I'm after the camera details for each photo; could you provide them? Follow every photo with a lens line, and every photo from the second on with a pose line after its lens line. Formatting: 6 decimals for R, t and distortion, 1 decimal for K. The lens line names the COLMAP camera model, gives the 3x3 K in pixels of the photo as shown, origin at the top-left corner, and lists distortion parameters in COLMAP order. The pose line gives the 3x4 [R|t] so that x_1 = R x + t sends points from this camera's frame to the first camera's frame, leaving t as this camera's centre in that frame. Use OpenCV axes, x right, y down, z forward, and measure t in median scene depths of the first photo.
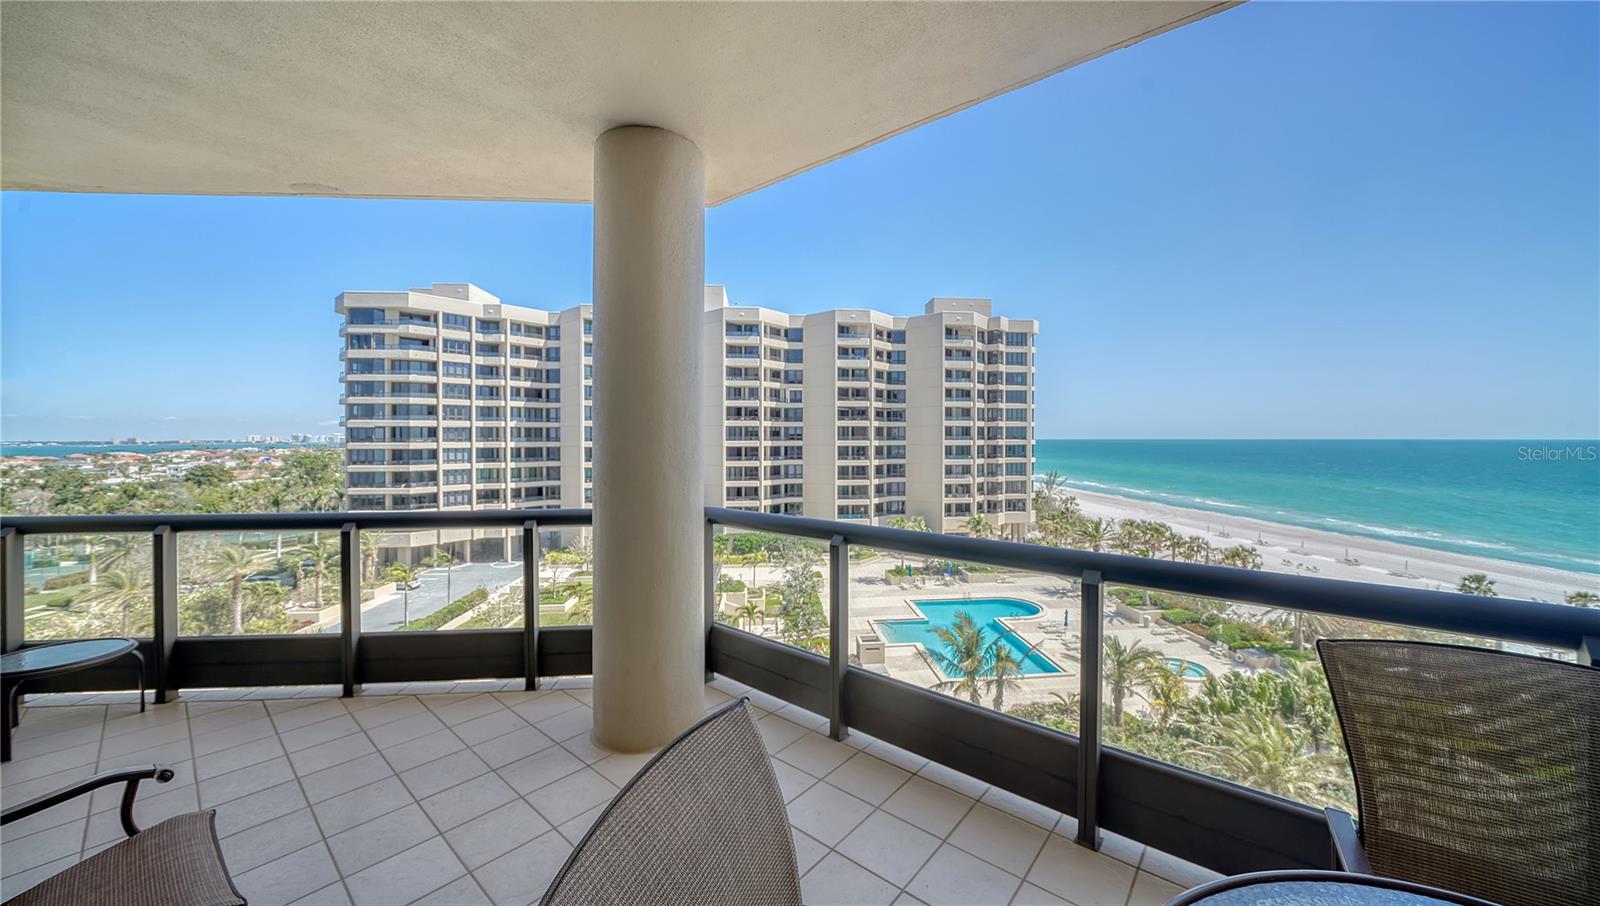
lens RADIAL K [[517.6, 0, 741.1], [0, 517.6, 457.7], [0, 0, 1]] dist [-0.009536, 0.000081]
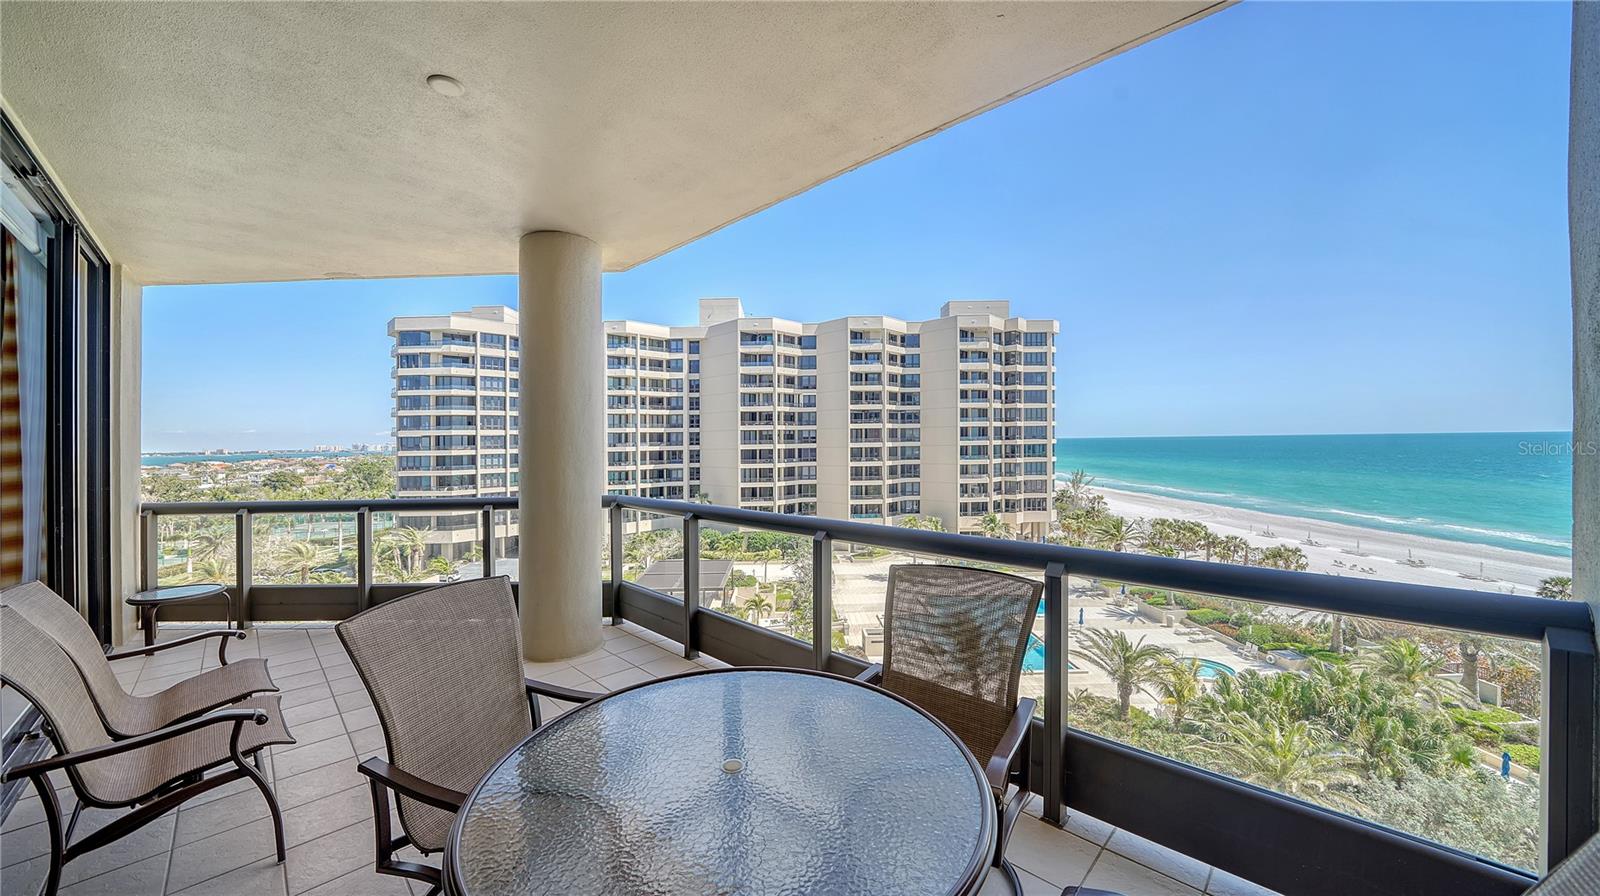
lens RADIAL K [[561.5, 0, 794.0], [0, 561.5, 454.2], [0, 0, 1]] dist [-0.008854, 0.000057]
pose [[0.997436, -0.012352, -0.070488, 0.151052], [0.011458, 0.999849, -0.013073, 0.003576], [0.070639, 0.012232, 0.997427, -0.129839]]
